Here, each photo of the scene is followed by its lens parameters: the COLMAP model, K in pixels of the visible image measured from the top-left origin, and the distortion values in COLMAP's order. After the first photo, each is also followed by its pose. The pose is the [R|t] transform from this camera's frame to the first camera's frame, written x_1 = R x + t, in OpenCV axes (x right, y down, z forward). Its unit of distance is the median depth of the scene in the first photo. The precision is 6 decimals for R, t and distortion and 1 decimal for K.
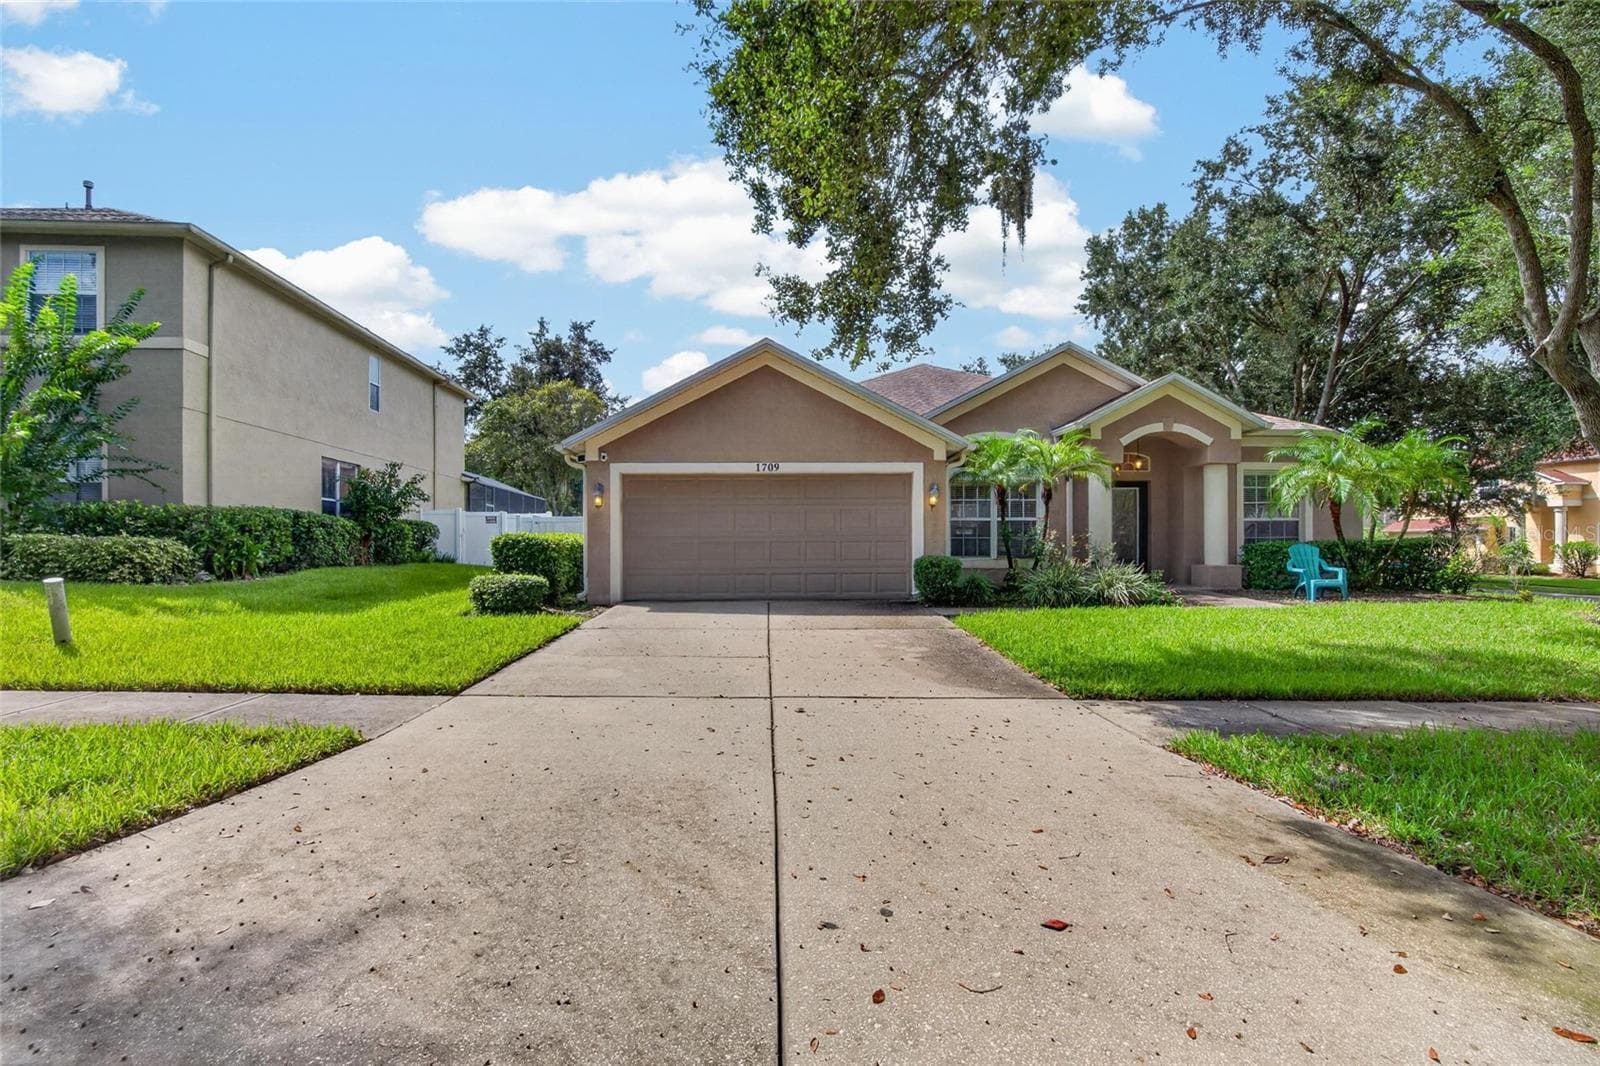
lens RADIAL K [[707.5, 0, 793.9], [0, 707.5, 550.6], [0, 0, 1]] dist [-0.040904, 0.009499]
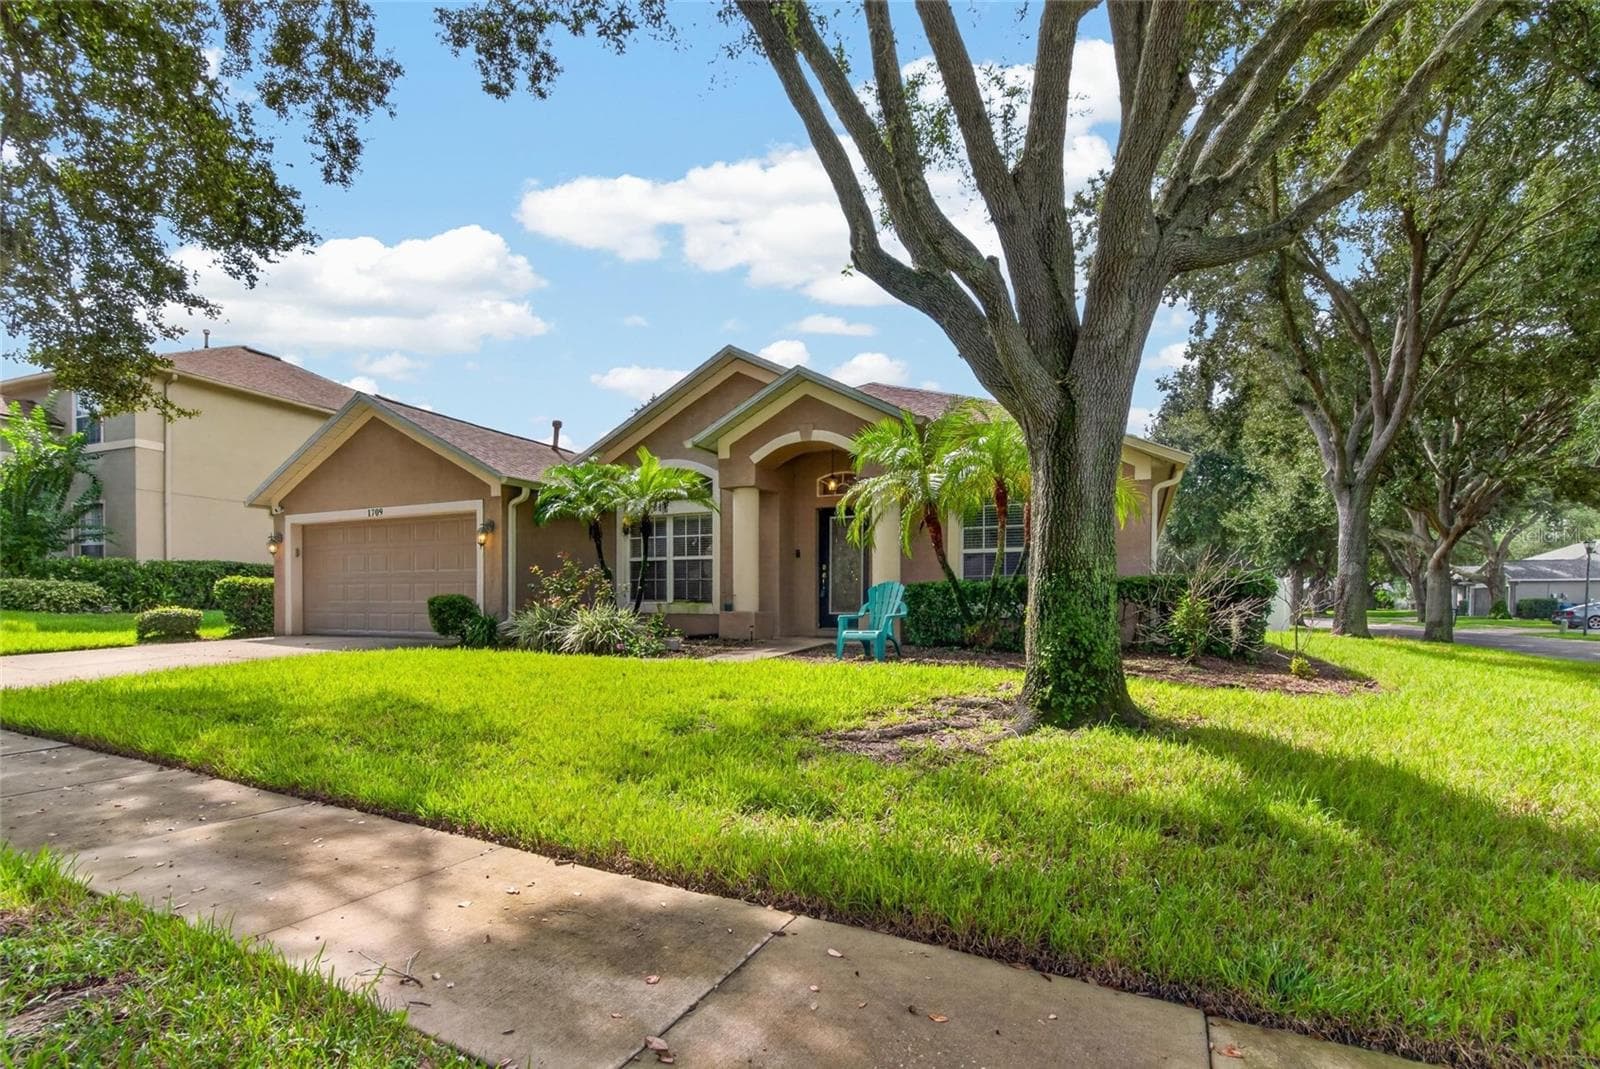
lens RADIAL K [[737.1, 0, 800.5], [0, 737.1, 612.7], [0, 0, 1]] dist [-0.022238, 0.000056]
pose [[0.899134, 0.011567, -0.437520, 1.013552], [-0.009905, 0.999932, 0.006080, 0.019949], [0.437561, -0.001133, 0.899188, 0.285716]]
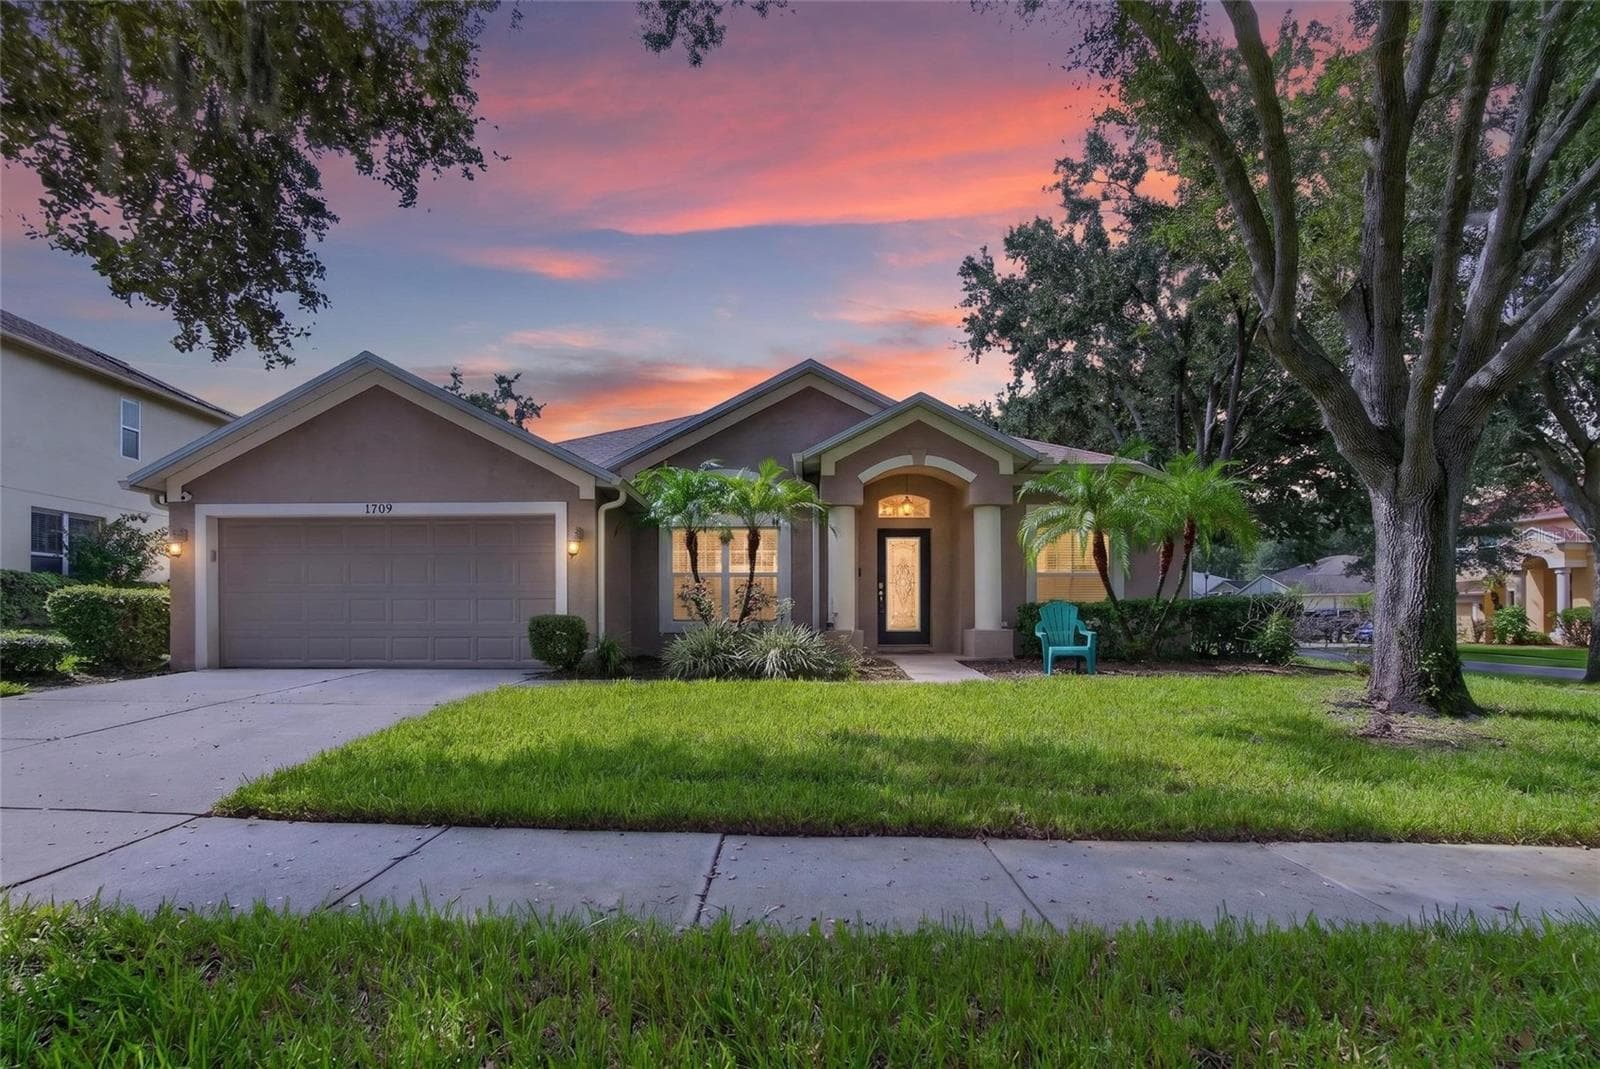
lens RADIAL K [[734.7, 0, 789.6], [0, 734.7, 616.2], [0, 0, 1]] dist [-0.029675, -0.000031]
pose [[0.999532, 0.001590, -0.030548, 0.466078], [-0.001771, 0.999981, -0.005922, 0.012467], [0.030538, 0.005974, 0.999516, 0.161637]]
